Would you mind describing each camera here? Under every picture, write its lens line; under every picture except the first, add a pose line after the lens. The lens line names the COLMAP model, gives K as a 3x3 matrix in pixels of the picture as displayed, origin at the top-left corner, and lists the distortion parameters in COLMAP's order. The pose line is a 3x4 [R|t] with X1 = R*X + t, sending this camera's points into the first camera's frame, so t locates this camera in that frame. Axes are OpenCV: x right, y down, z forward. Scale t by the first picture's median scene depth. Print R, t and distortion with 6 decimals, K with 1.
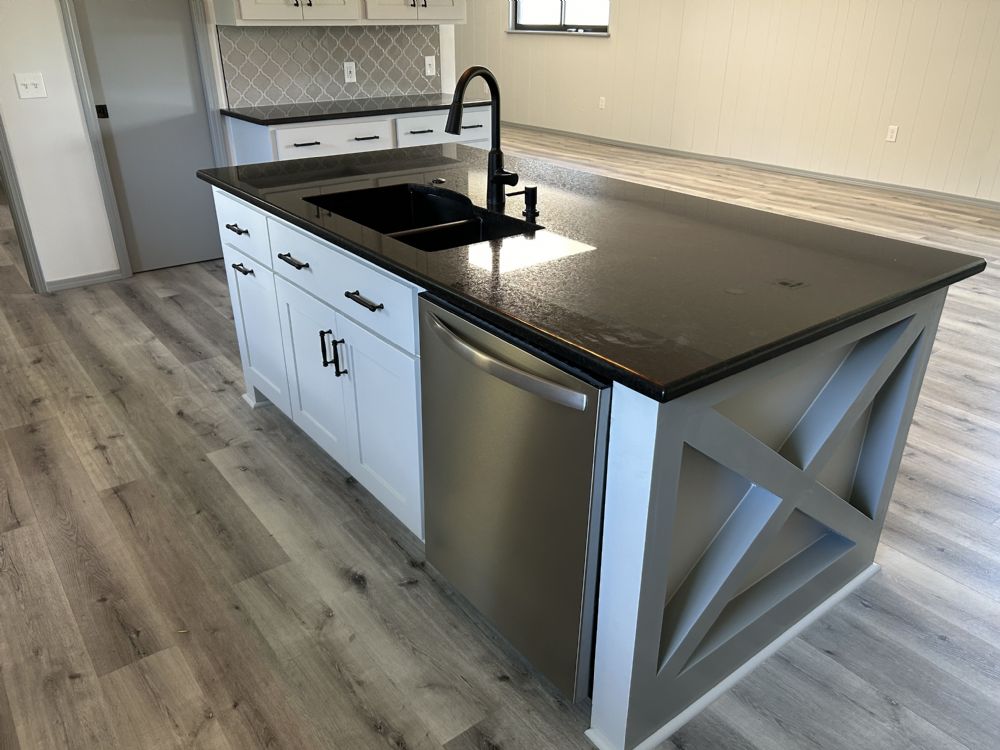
lens RADIAL K [[751.2, 0, 490.1], [0, 751.2, 375.1], [0, 0, 1]] dist [0.040670, -0.021214]
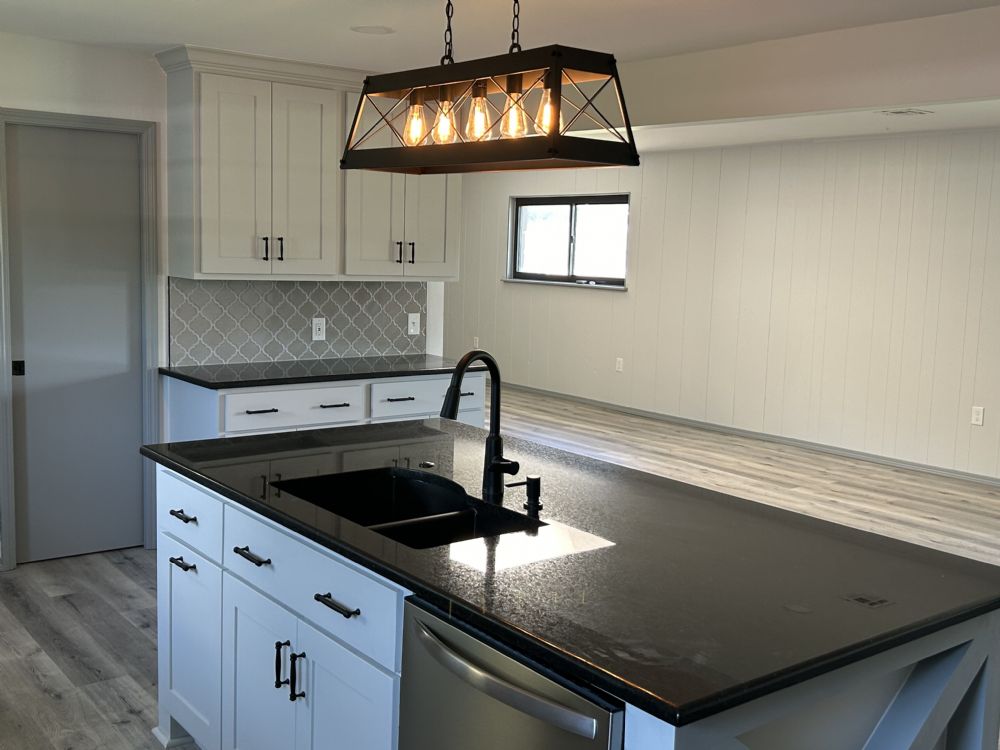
lens RADIAL K [[1036.6, 0, 504.5], [0, 1036.6, 373.6], [0, 0, 1]] dist [0.039469, 0.000000]
pose [[0.999114, 0.032769, 0.026405, -0.008866], [-0.022639, 0.947431, -0.319159, 0.011728], [-0.035476, 0.318278, 0.947333, -0.099816]]
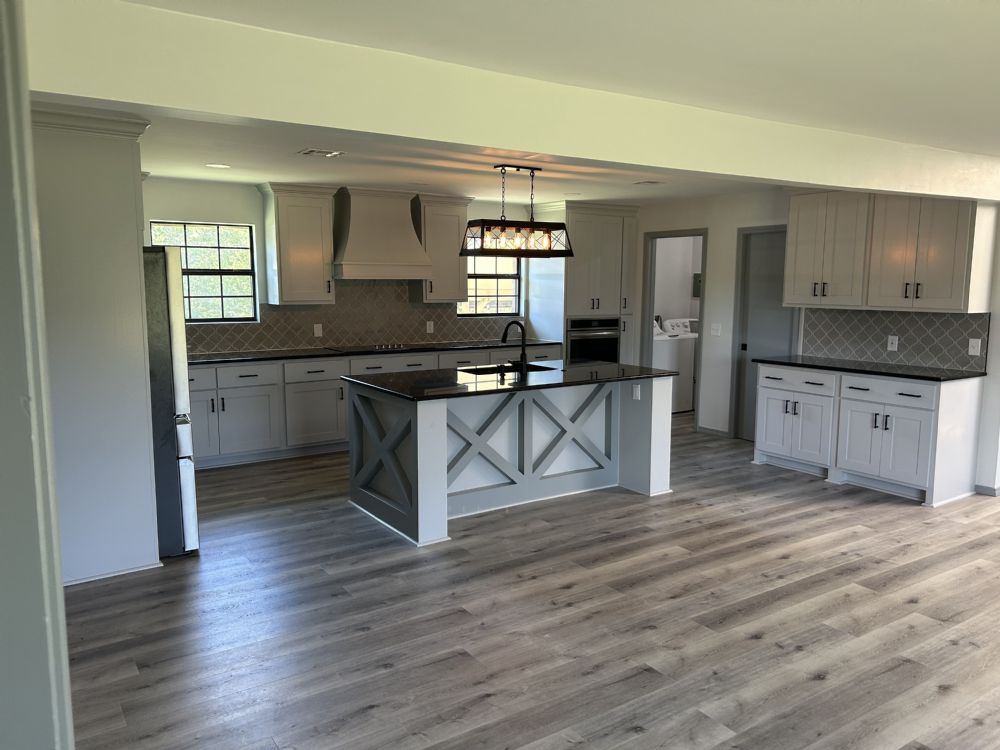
lens RADIAL K [[751.2, 0, 503.4], [0, 751.2, 379.2], [0, 0, 1]] dist [0.040670, -0.021214]
pose [[-0.062498, 0.133960, -0.989014, 1.306268], [-0.433536, 0.888933, 0.147801, -0.297332], [0.898966, 0.438011, 0.002520, 0.517766]]
